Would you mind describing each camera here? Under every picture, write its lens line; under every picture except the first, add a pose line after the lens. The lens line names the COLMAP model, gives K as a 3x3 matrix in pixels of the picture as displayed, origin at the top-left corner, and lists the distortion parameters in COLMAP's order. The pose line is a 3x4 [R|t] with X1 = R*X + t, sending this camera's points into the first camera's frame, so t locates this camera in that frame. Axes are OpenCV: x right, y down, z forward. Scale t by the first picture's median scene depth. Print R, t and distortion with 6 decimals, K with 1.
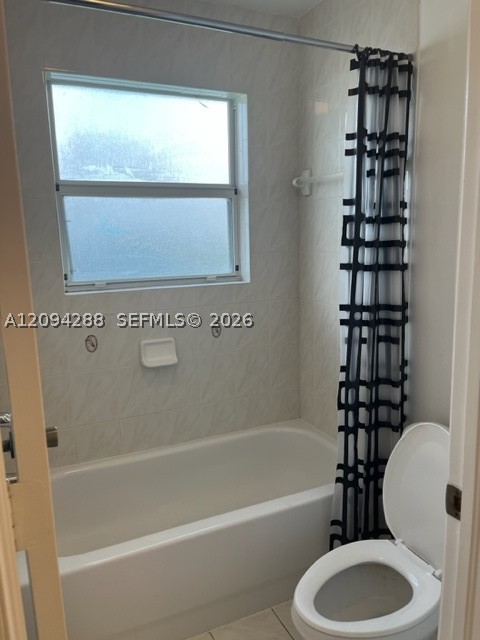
lens RADIAL K [[490.3, 0, 250.8], [0, 490.3, 321.4], [0, 0, 1]] dist [0.024983, -0.003395]
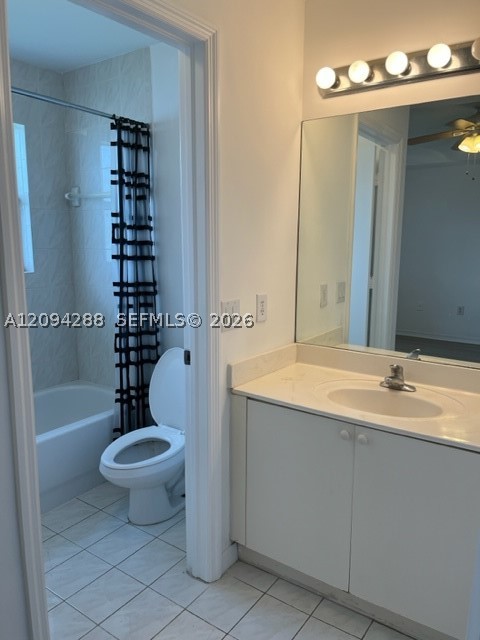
lens RADIAL K [[490.3, 0, 250.8], [0, 490.3, 321.4], [0, 0, 1]] dist [0.024983, -0.003395]
pose [[0.871606, -0.053154, 0.487317, -0.190002], [0.061108, 0.998131, -0.000426, 0.111034], [-0.486383, 0.030151, 0.873225, -0.512514]]
